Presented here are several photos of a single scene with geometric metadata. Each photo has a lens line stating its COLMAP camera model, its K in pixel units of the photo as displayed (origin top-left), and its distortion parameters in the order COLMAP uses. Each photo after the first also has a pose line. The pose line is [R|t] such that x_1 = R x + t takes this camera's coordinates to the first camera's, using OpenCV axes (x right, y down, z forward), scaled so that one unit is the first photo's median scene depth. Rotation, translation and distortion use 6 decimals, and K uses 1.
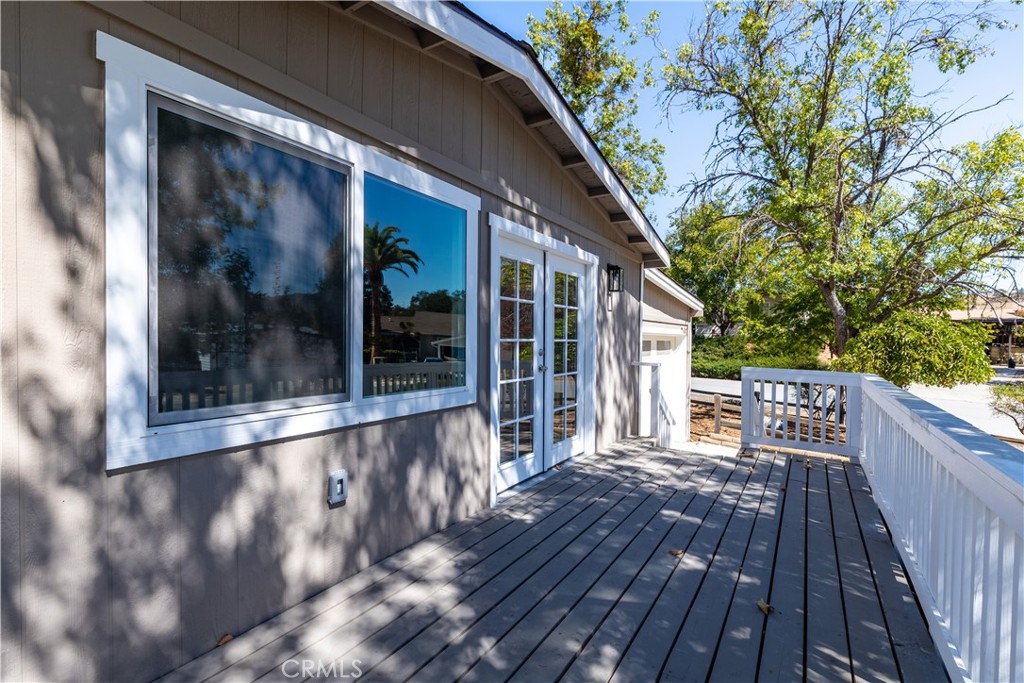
lens RADIAL K [[481.6, 0, 503.2], [0, 481.6, 343.3], [0, 0, 1]] dist [-0.003537, 0.000544]
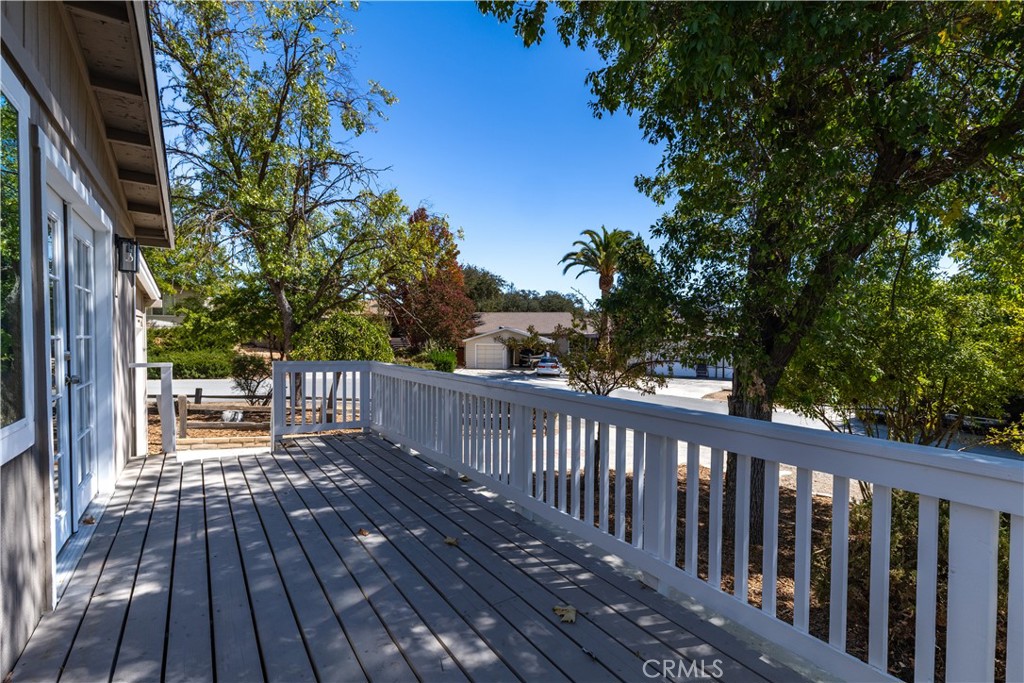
lens RADIAL K [[470.5, 0, 514.8], [0, 470.5, 348.2], [0, 0, 1]] dist [0.006024, 0.000432]
pose [[0.392569, -0.031195, 0.919193, -0.339320], [0.008000, 0.999503, 0.030504, -0.008565], [-0.919688, -0.004622, 0.392623, 0.209879]]
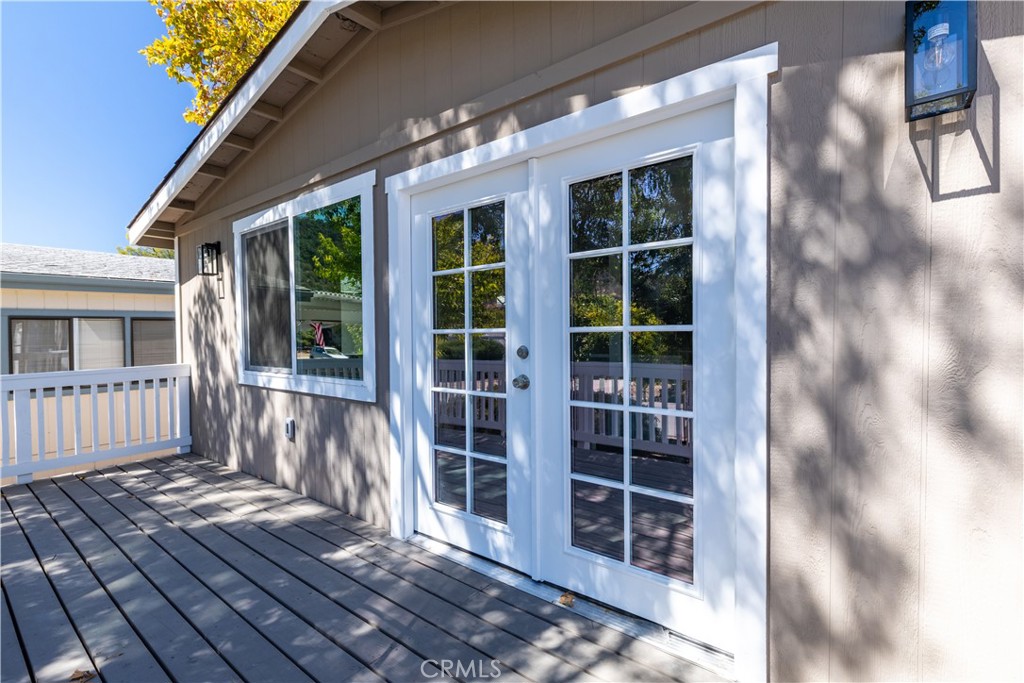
lens RADIAL K [[470.5, 0, 511.7], [0, 470.5, 337.7], [0, 0, 1]] dist [0.006024, 0.000432]
pose [[-0.107445, 0.006089, -0.994192, 0.734905], [0.004104, 0.999975, 0.005681, -0.001277], [0.994203, -0.003470, -0.107468, 1.264382]]
